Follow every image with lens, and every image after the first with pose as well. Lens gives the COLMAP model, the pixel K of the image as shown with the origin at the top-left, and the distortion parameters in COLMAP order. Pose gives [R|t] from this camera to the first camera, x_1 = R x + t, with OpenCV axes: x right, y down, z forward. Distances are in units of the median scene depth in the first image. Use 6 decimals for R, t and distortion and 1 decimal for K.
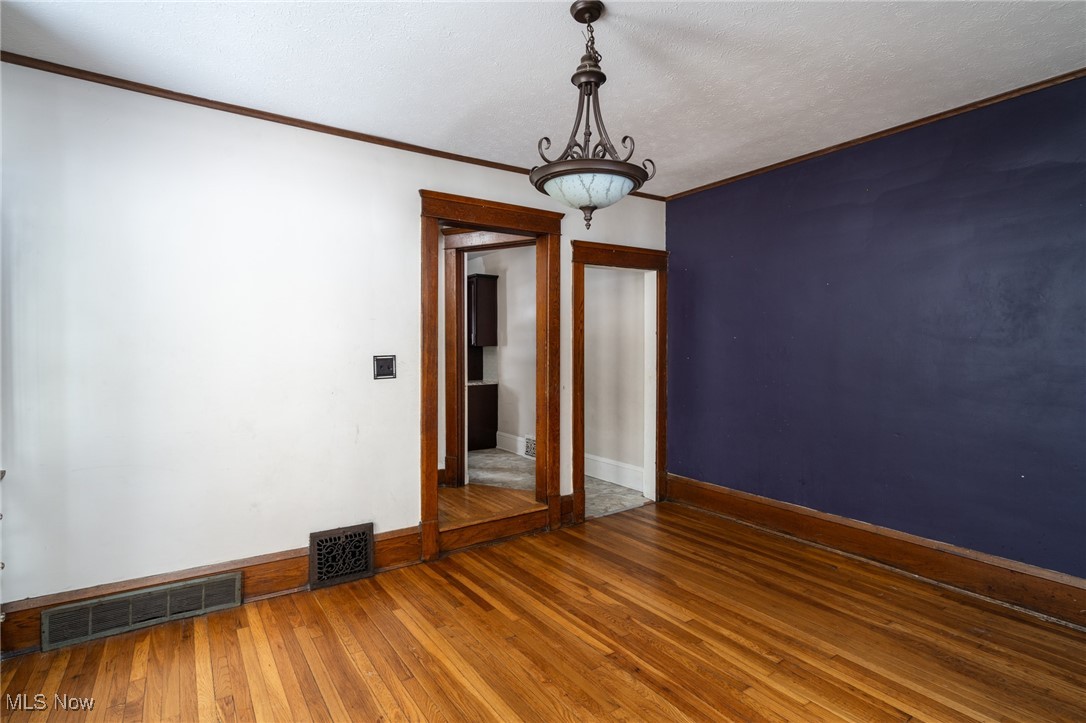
lens RADIAL K [[527.8, 0, 545.2], [0, 527.8, 358.0], [0, 0, 1]] dist [0.001814, -0.001232]
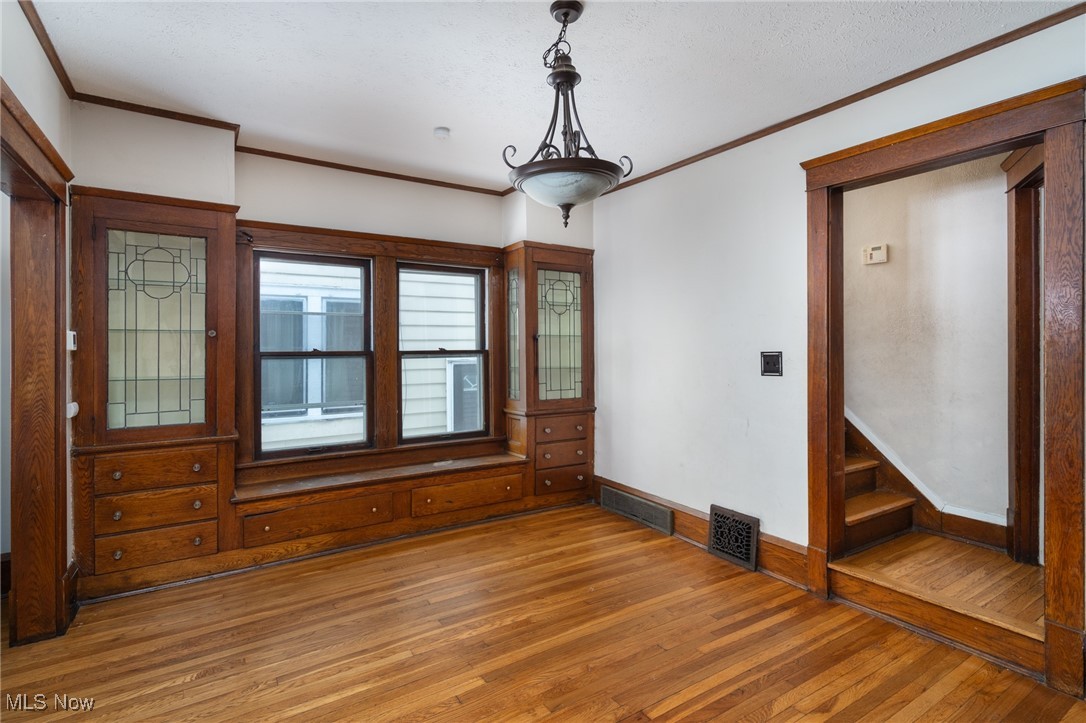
lens RADIAL K [[538.9, 0, 547.3], [0, 538.9, 340.2], [0, 0, 1]] dist [0.001133, 0.000098]
pose [[-0.034703, -0.013278, -0.999309, 0.779793], [-0.016102, 0.999789, -0.012725, -0.007569], [0.999268, 0.015650, -0.034909, 0.693048]]
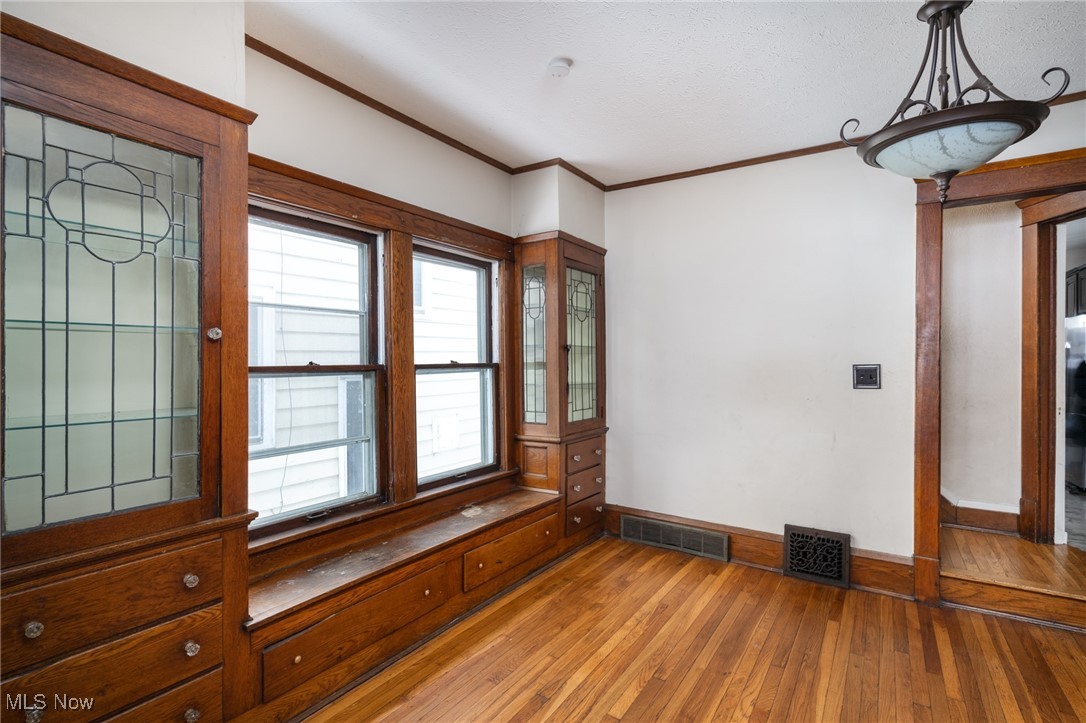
lens RADIAL K [[527.8, 0, 545.2], [0, 527.8, 358.0], [0, 0, 1]] dist [0.001814, -0.001232]
pose [[0.372019, -0.005836, -0.928207, 0.410167], [-0.014170, 0.999828, -0.011966, 0.004687], [0.928117, 0.017604, 0.371872, 0.117446]]
